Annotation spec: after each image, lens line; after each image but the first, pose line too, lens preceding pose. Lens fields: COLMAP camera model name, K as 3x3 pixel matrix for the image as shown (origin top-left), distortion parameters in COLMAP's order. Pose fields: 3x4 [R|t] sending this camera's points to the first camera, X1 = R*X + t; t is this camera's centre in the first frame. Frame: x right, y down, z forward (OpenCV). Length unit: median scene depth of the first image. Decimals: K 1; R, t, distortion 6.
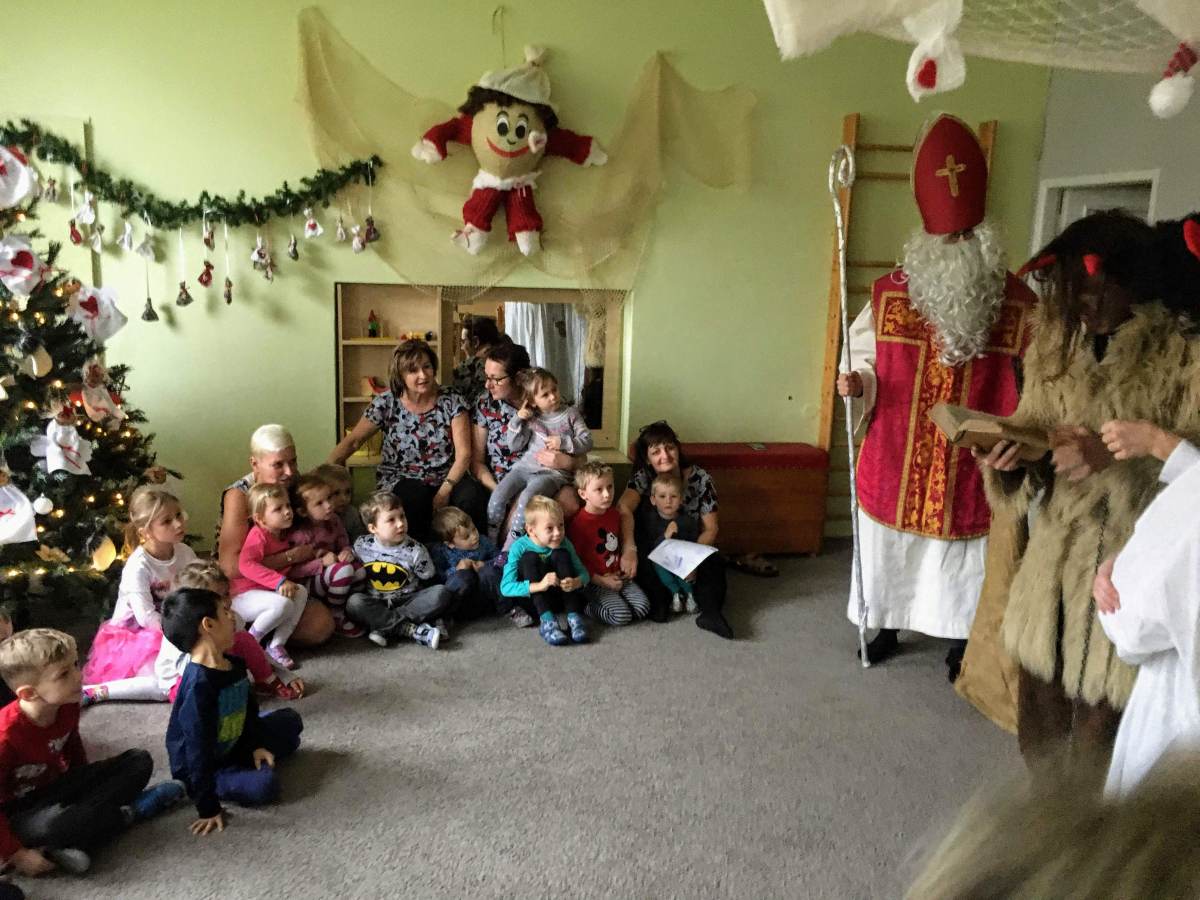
lens RADIAL K [[1035.5, 0, 600.0], [0, 1035.5, 450.0], [0, 0, 1]] dist [0.058309, -0.058273]
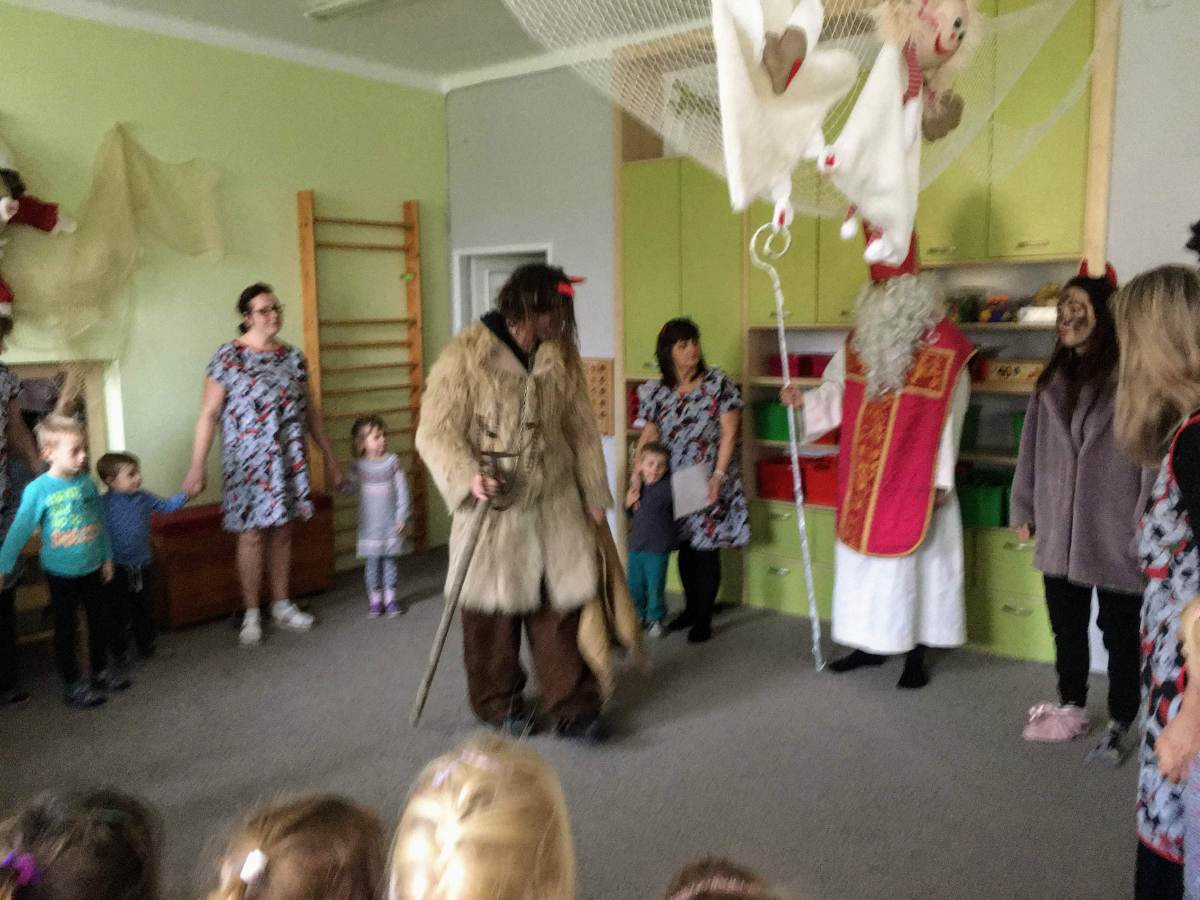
lens RADIAL K [[1035.5, 0, 600.0], [0, 1035.5, 450.0], [0, 0, 1]] dist [0.058309, -0.058273]
pose [[0.787585, -0.119877, 0.604433, -0.231459], [0.151015, 0.988531, -0.000720, 0.000028], [-0.597414, 0.091845, 0.796656, -0.051447]]
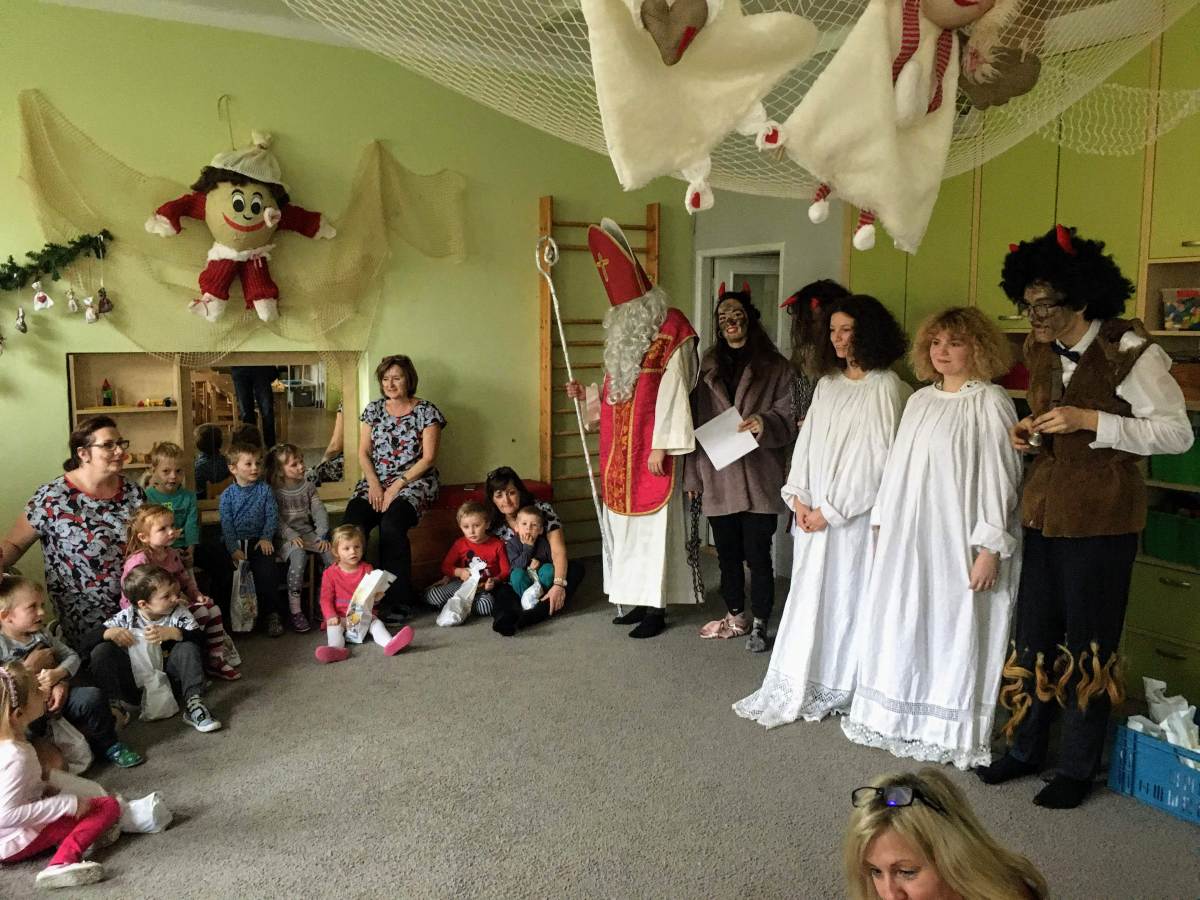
lens RADIAL K [[1033.1, 0, 604.8], [0, 1033.1, 445.0], [0, 0, 1]] dist [0.062803, -0.070231]
pose [[0.948612, -0.066673, 0.309337, -0.080622], [0.086540, 0.994945, -0.050939, 0.024218], [-0.304377, 0.075091, 0.949587, -0.114690]]
